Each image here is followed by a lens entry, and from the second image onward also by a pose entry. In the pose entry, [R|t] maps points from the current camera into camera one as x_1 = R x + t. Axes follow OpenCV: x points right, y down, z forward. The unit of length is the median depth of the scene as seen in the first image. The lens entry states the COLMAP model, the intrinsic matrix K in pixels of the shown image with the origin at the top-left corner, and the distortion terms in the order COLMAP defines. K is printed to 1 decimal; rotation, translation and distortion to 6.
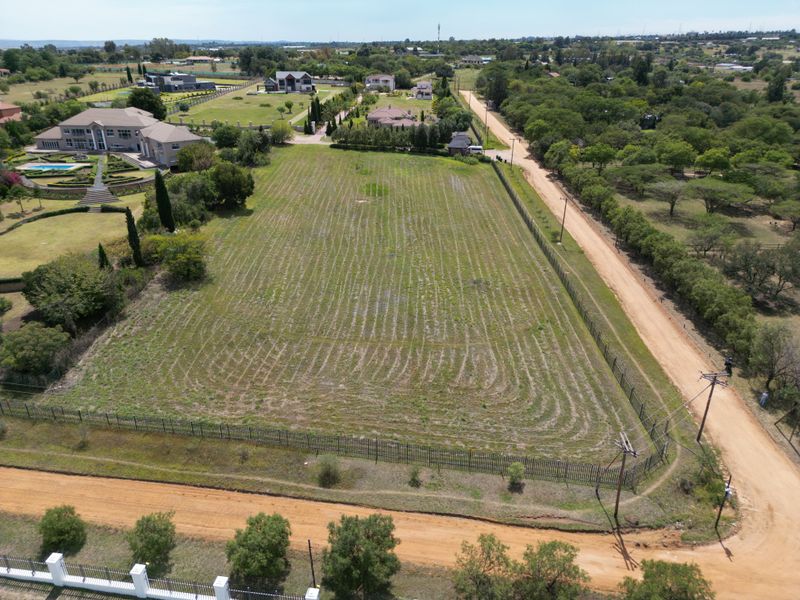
lens RADIAL K [[561.4, 0, 399.0], [0, 561.4, 299.3], [0, 0, 1]] dist [0.052060, -0.045269]
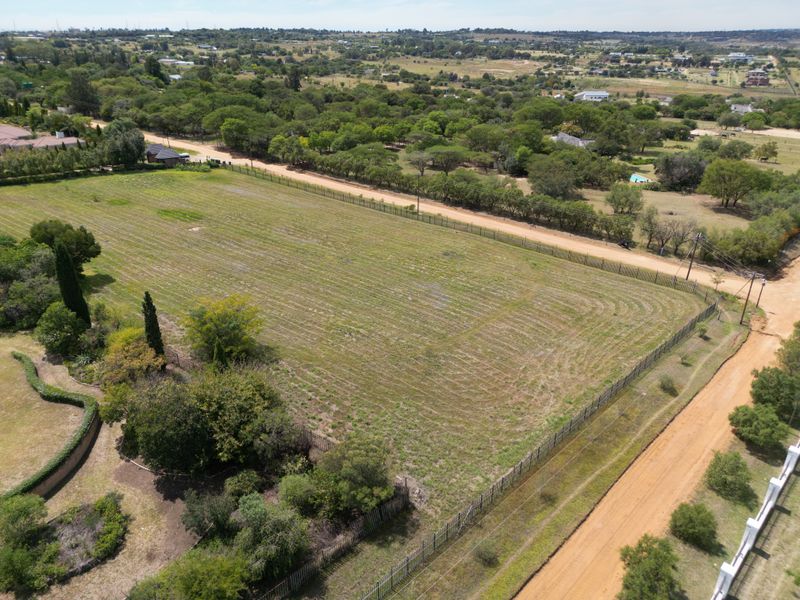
lens RADIAL K [[561.4, 0, 400.4], [0, 561.4, 301.5], [0, 0, 1]] dist [0.052060, -0.045269]
pose [[0.594164, -0.340912, 0.728524, -0.633924], [0.335138, 0.928299, 0.161067, -0.127091], [-0.731199, 0.148456, 0.665815, 0.274937]]
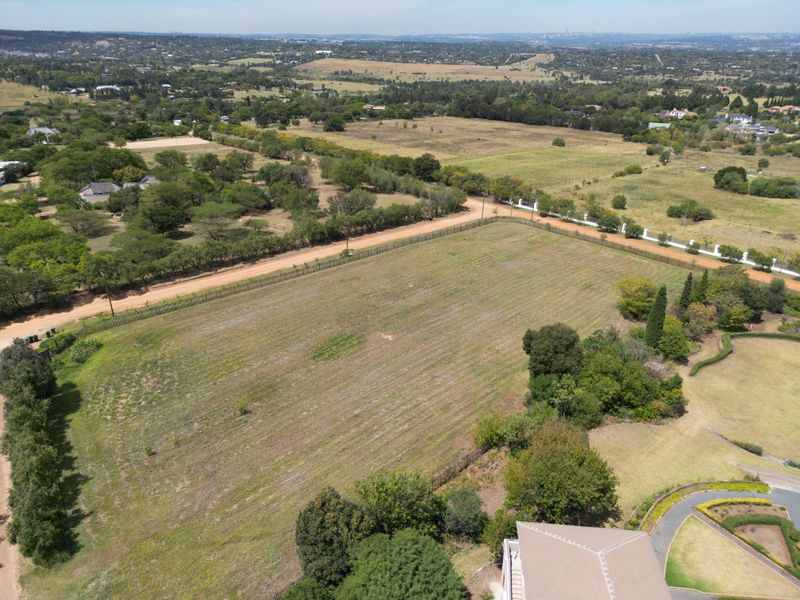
lens RADIAL K [[565.7, 0, 397.4], [0, 565.7, 297.4], [0, 0, 1]] dist [0.034689, -0.018182]
pose [[-0.713251, -0.287664, 0.639158, -0.640846], [0.293518, 0.705504, 0.645067, -0.819854], [-0.636491, 0.647699, -0.418767, 1.506192]]
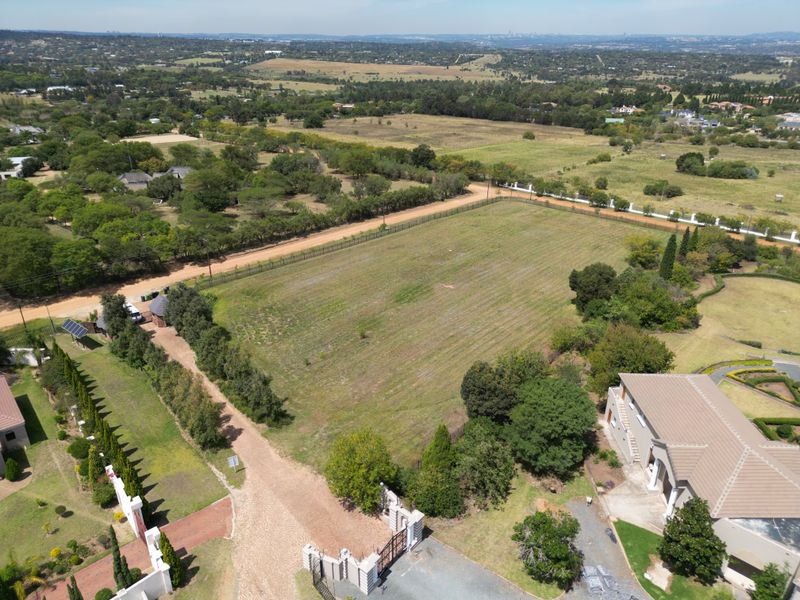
lens RADIAL K [[561.4, 0, 395.6], [0, 561.4, 300.1], [0, 0, 1]] dist [0.052060, -0.045269]
pose [[-0.768975, -0.266666, 0.581005, -0.628665], [0.266072, 0.692879, 0.670167, -0.931025], [-0.581277, 0.669931, -0.461854, 1.753781]]
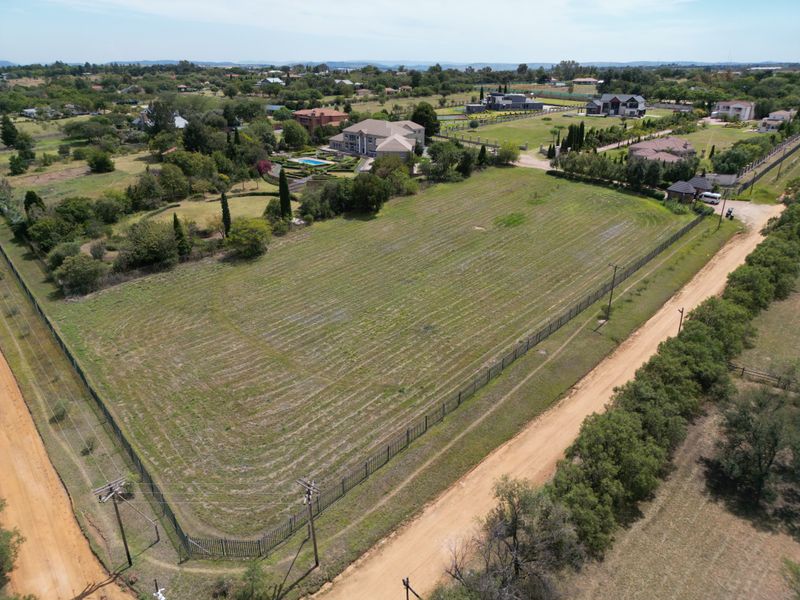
lens RADIAL K [[561.4, 0, 401.7], [0, 561.4, 296.9], [0, 0, 1]] dist [0.052060, -0.045269]
pose [[0.750064, 0.254117, -0.610597, 0.529761], [-0.275793, 0.959314, 0.060459, -0.099334], [0.601118, 0.123050, 0.789630, 0.214804]]
